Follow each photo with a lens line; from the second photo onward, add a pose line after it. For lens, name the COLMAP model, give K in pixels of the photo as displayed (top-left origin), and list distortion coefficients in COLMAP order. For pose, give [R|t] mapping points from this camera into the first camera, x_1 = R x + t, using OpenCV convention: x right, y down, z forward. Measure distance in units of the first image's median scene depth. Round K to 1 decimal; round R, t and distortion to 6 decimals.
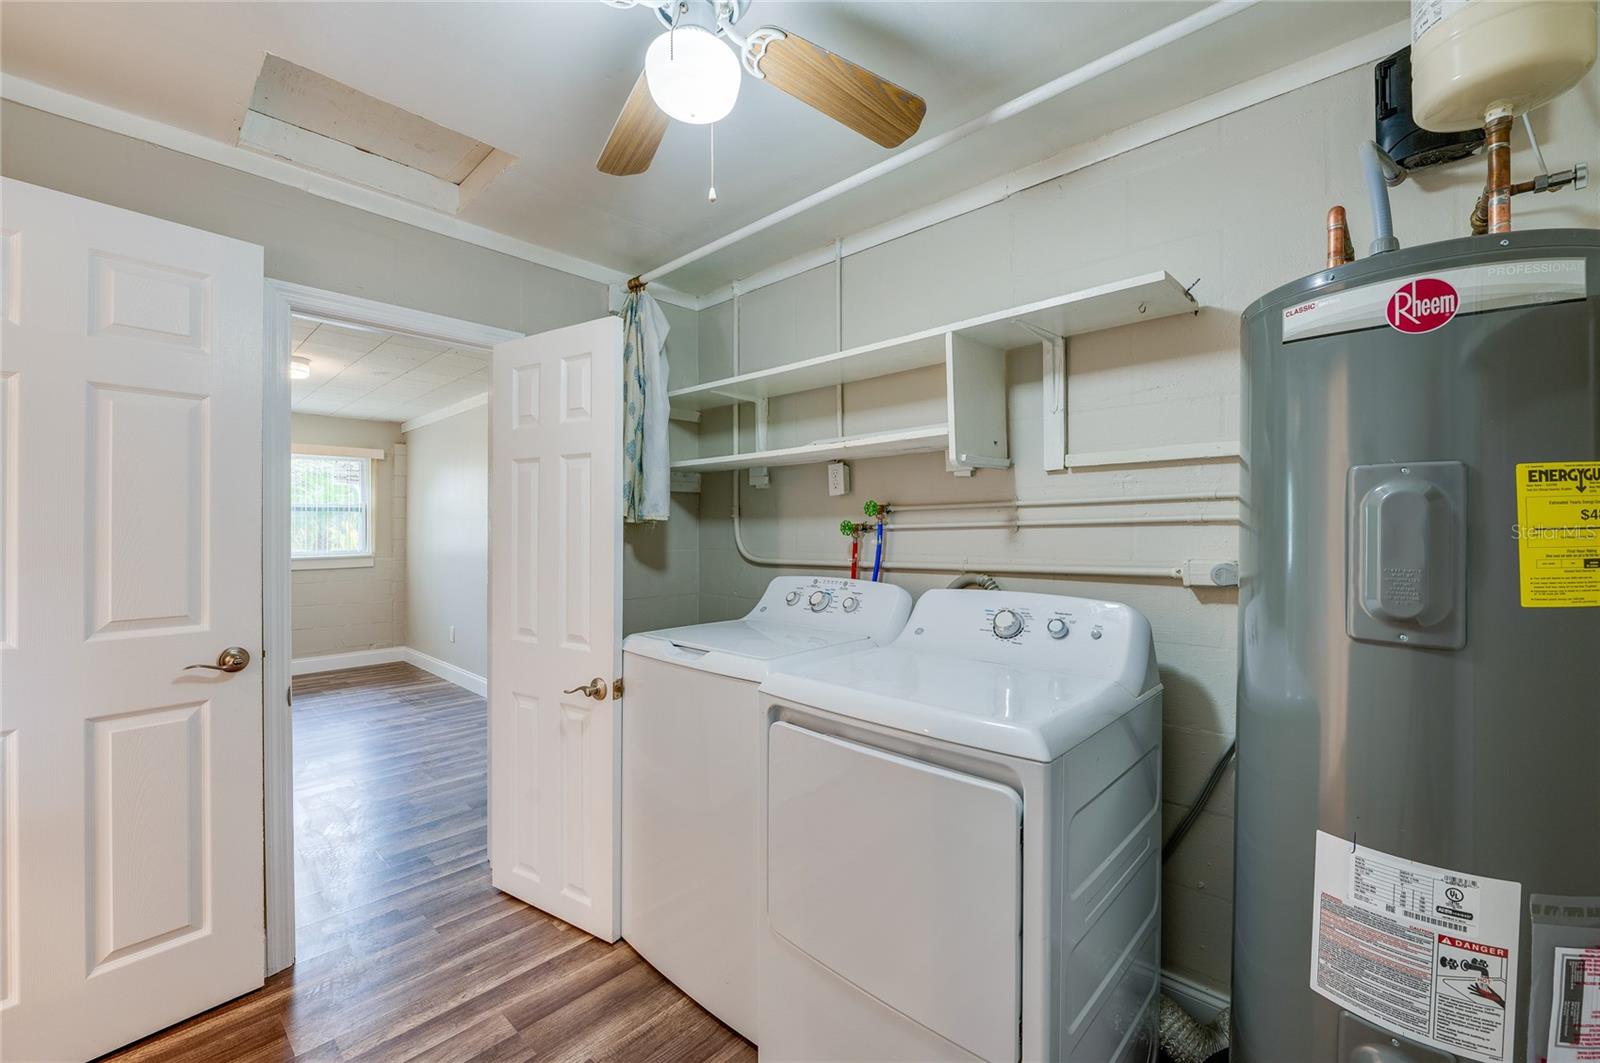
lens RADIAL K [[648.7, 0, 802.7], [0, 648.7, 524.1], [0, 0, 1]] dist [-0.014950, 0.000354]
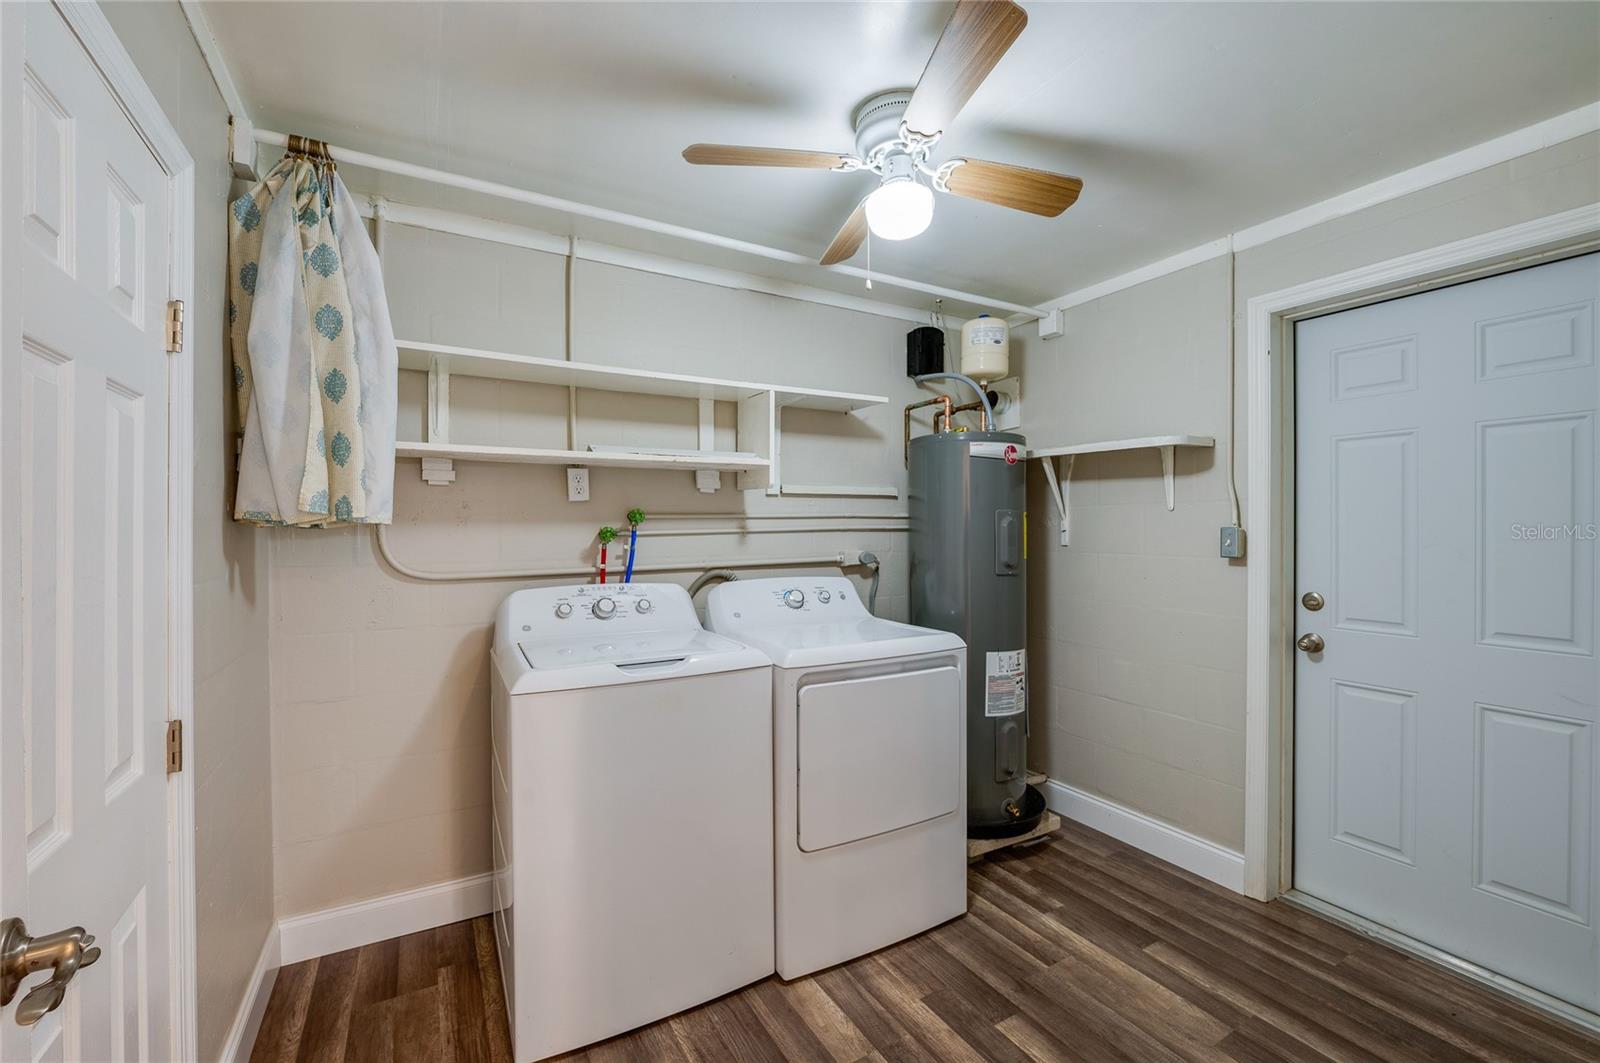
lens RADIAL K [[646.7, 0, 799.7], [0, 646.7, 528.8], [0, 0, 1]] dist [-0.013785, 0.000045]
pose [[0.301863, 0.003740, 0.953344, -0.934018], [-0.003123, 0.999991, -0.002934, -0.000601], [-0.953346, -0.002091, 0.301872, 0.470233]]
